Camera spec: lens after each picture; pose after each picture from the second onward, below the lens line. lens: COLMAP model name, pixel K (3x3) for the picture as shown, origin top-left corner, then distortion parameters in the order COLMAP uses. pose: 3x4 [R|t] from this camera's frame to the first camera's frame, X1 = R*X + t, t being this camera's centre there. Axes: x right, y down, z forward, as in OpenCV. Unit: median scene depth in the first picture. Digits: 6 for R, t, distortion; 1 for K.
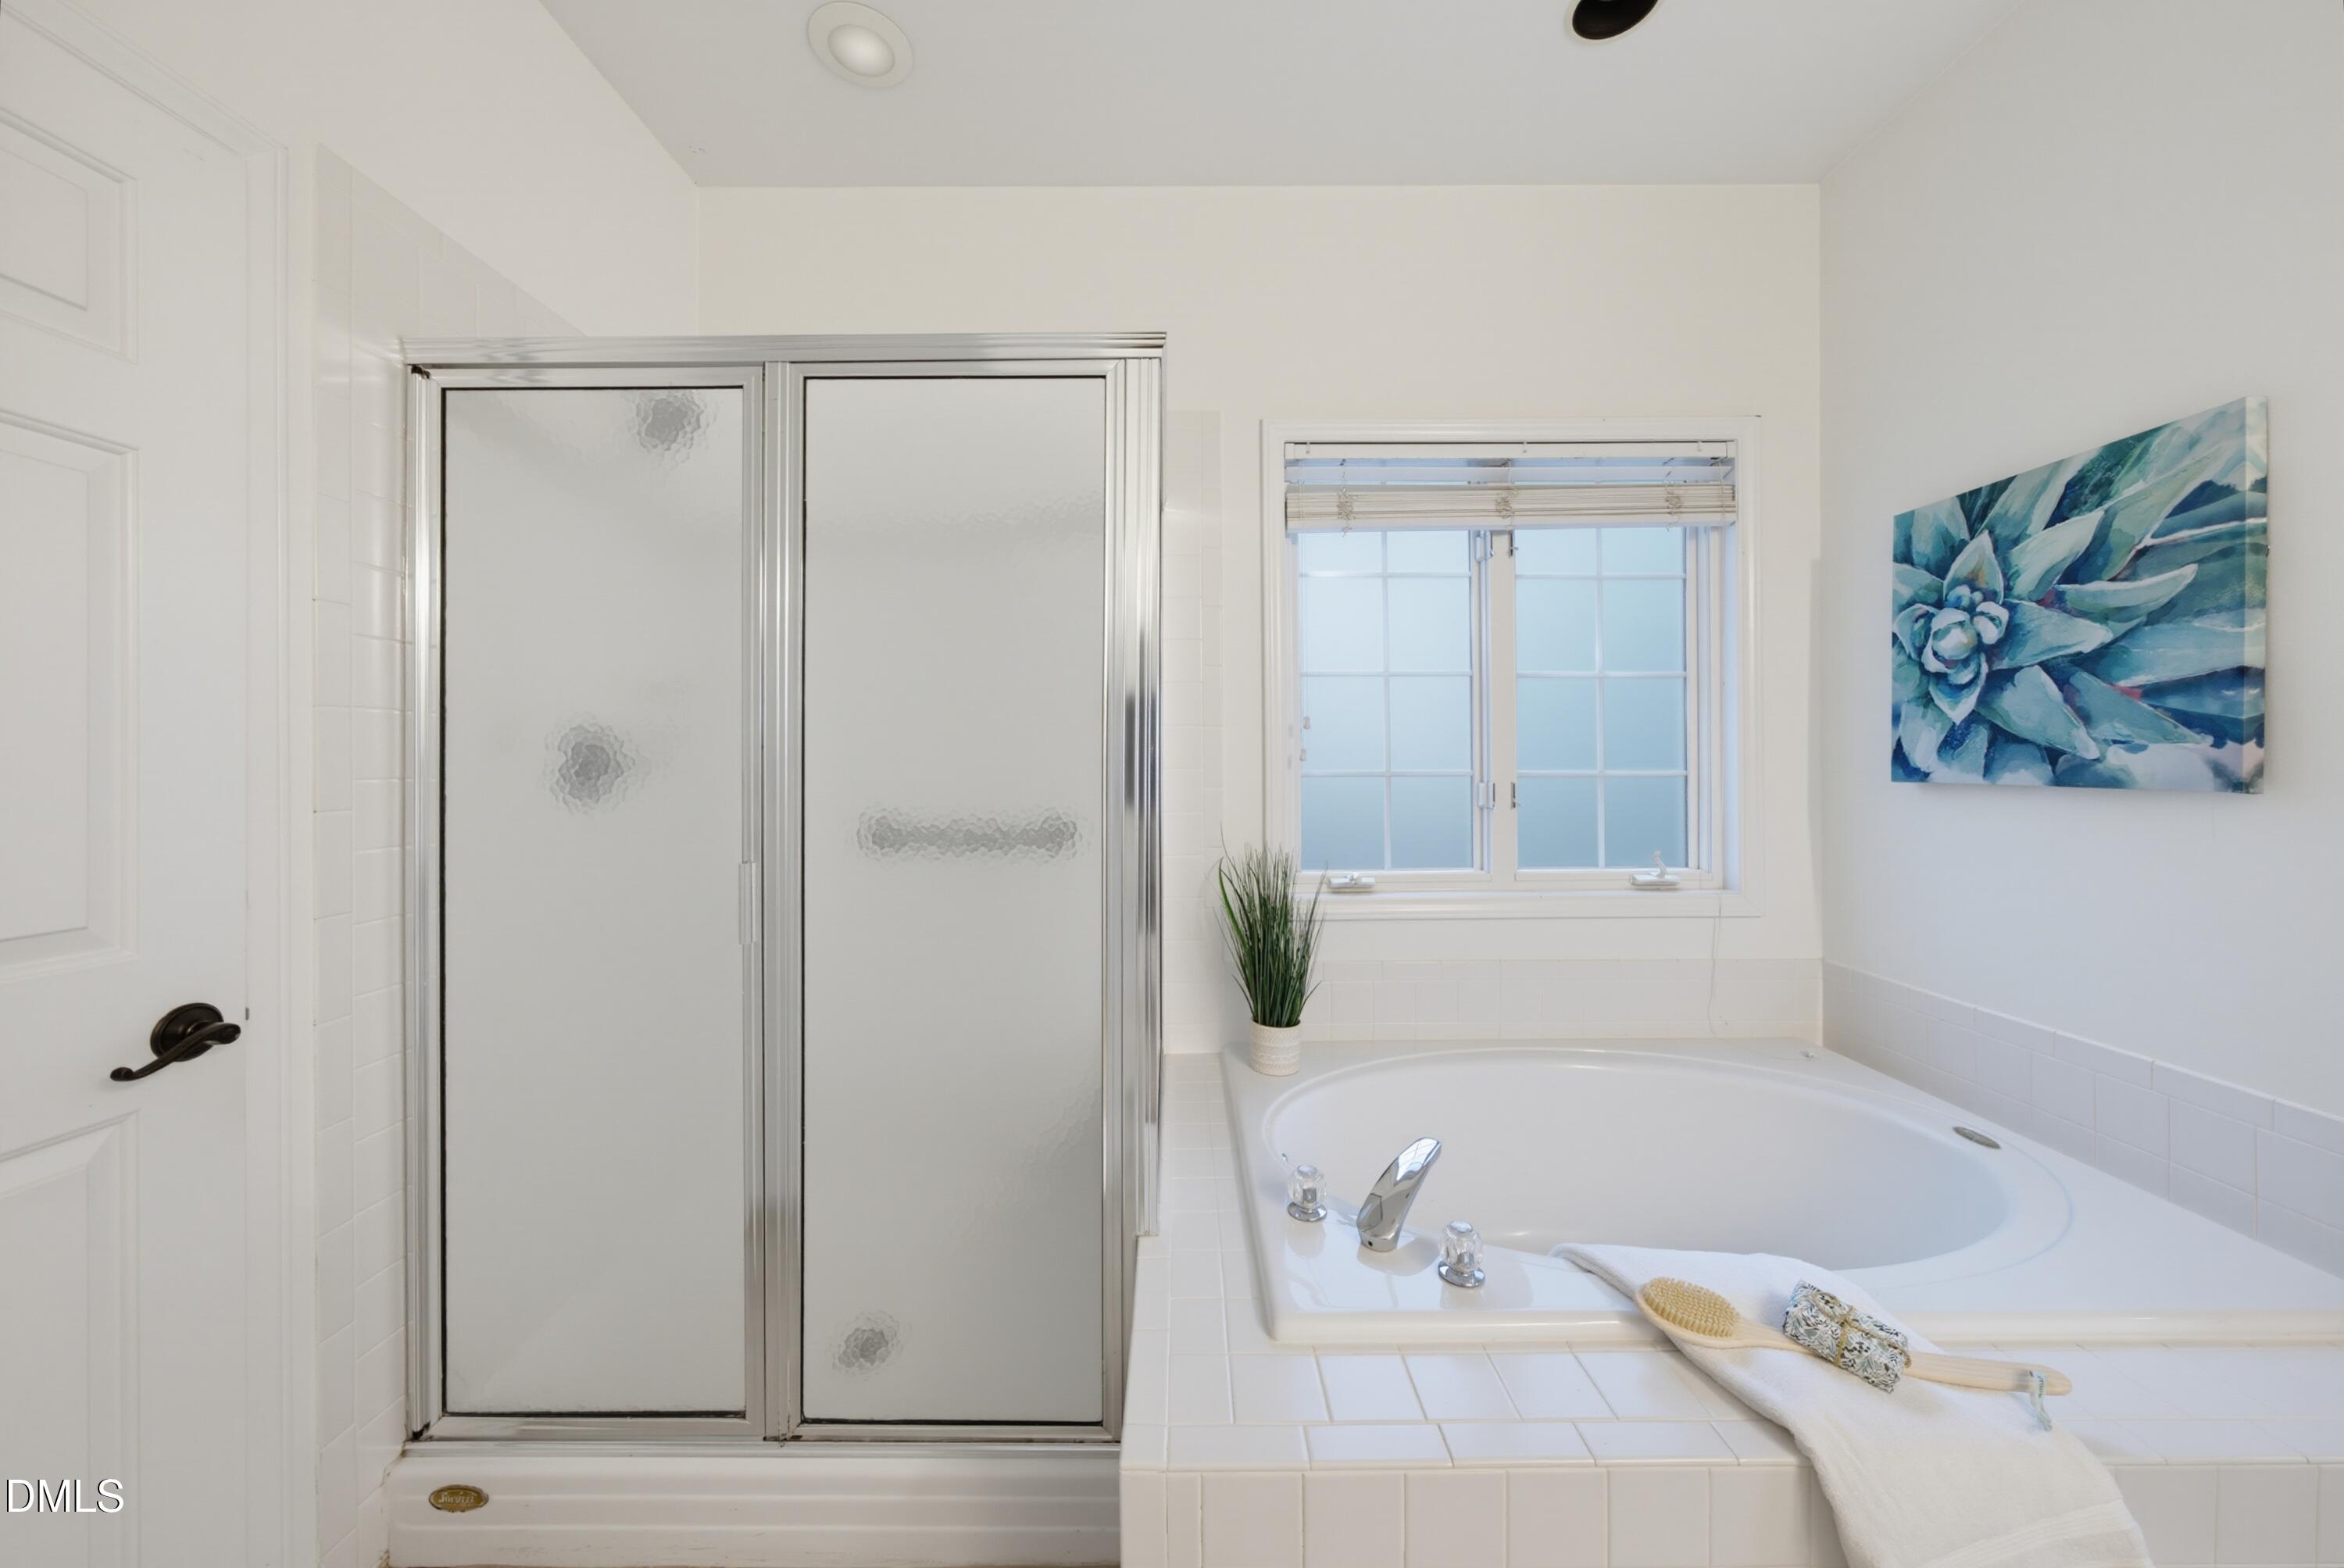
lens RADIAL K [[814.7, 0, 1170.3], [0, 814.7, 767.2], [0, 0, 1]] dist [-0.005823, 0.003030]
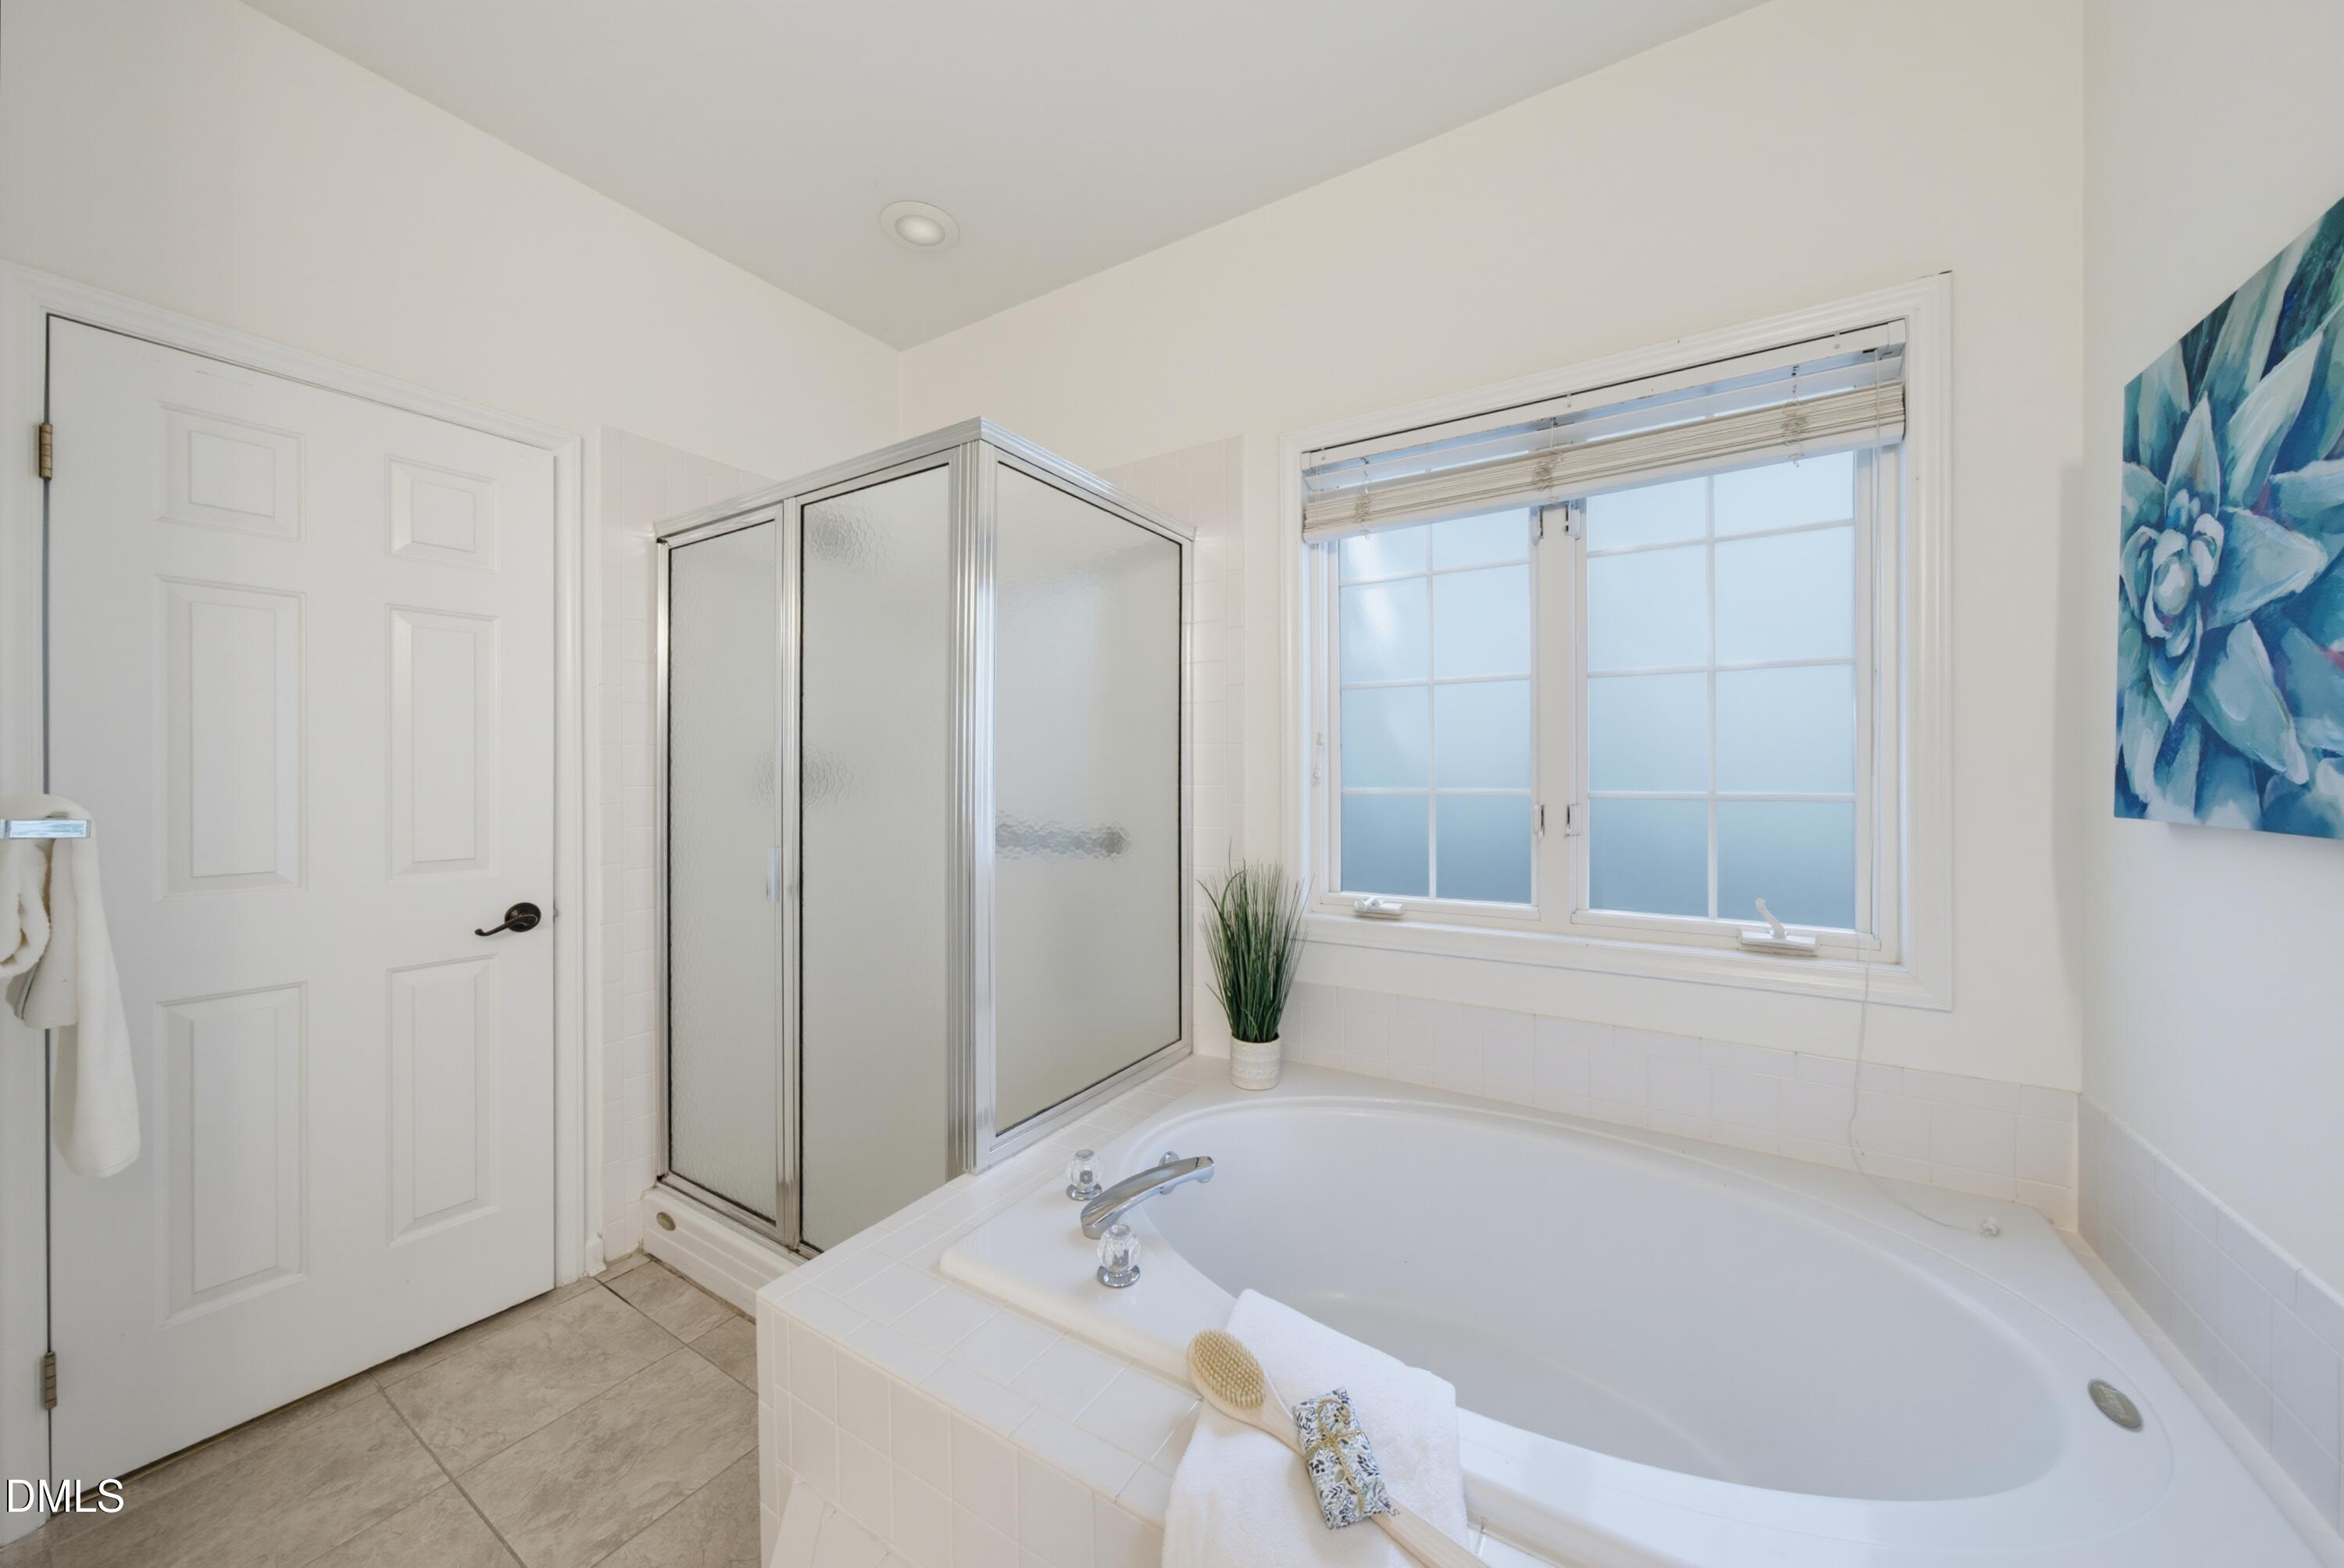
lens RADIAL K [[814.7, 0, 1180.9], [0, 814.7, 781.0], [0, 0, 1]] dist [-0.005823, 0.003030]
pose [[0.851632, 0.008262, -0.524075, 0.645351], [-0.006448, 0.999965, 0.005287, -0.008717], [0.524100, -0.001124, 0.851656, 0.104896]]
